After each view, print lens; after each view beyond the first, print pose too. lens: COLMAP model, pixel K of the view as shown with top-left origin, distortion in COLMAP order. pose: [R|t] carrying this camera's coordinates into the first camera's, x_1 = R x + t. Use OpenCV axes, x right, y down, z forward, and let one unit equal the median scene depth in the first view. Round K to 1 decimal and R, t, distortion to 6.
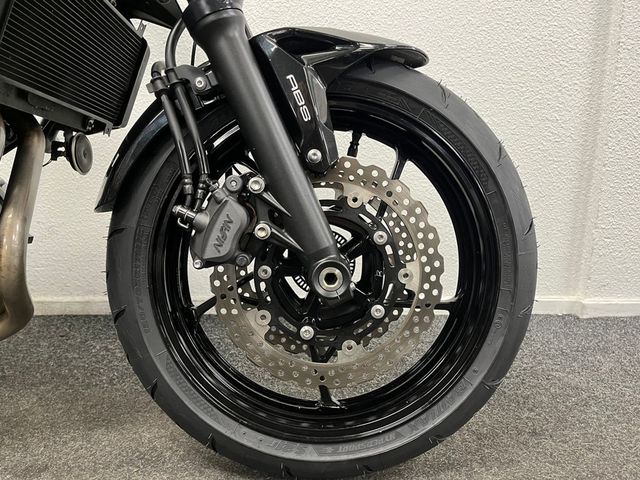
lens RADIAL K [[486.6, 0, 322.6], [0, 486.6, 240.0], [0, 0, 1]] dist [0.074157, -0.093422]
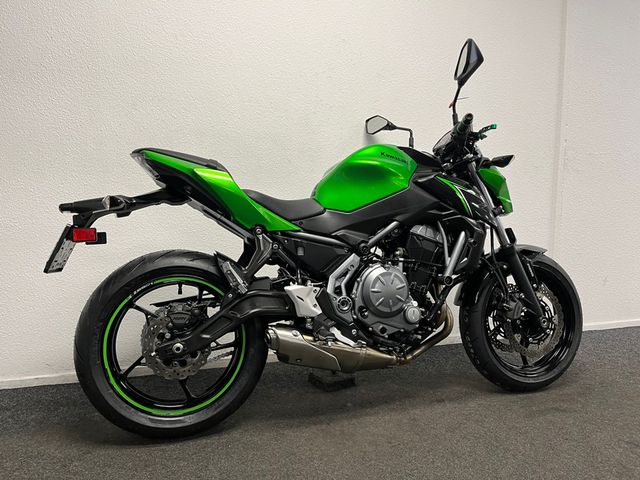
lens RADIAL K [[486.6, 0, 319.1], [0, 486.6, 241.5], [0, 0, 1]] dist [0.074157, -0.093422]
pose [[0.960291, -0.031566, 0.277209, -2.188169], [0.061976, 0.992890, -0.101630, -0.204347], [-0.272030, 0.114775, 0.955419, -1.732371]]
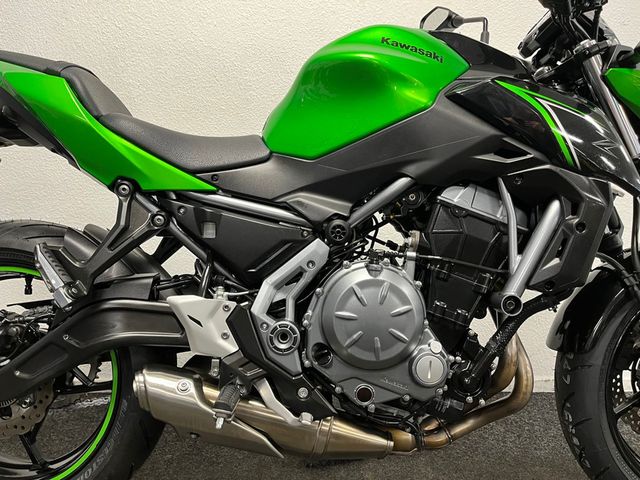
lens RADIAL K [[486.6, 0, 320.8], [0, 486.6, 238.7], [0, 0, 1]] dist [0.074157, -0.093422]
pose [[0.999945, -0.000770, -0.010494, -1.217140], [0.000001, 0.997326, -0.073080, -0.300503], [0.010522, 0.073076, 0.997271, -0.573654]]
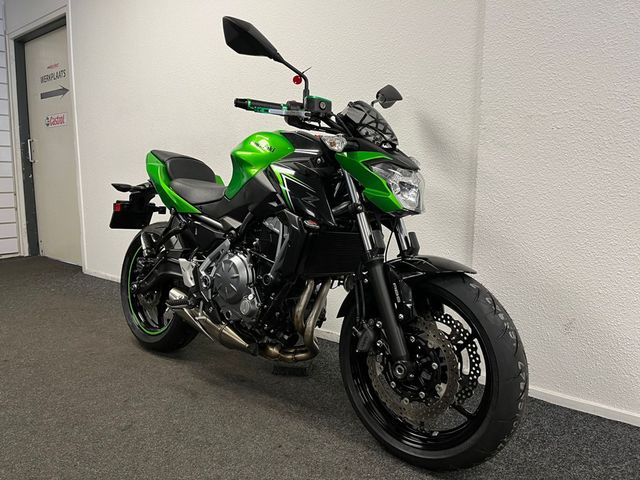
lens RADIAL K [[486.6, 0, 322.0], [0, 486.6, 229.4], [0, 0, 1]] dist [0.074157, -0.093422]
pose [[0.744085, 0.062961, -0.665112, 1.139301], [-0.114828, 0.992787, -0.034483, -0.424115], [0.658143, 0.102031, 0.745947, -0.983487]]
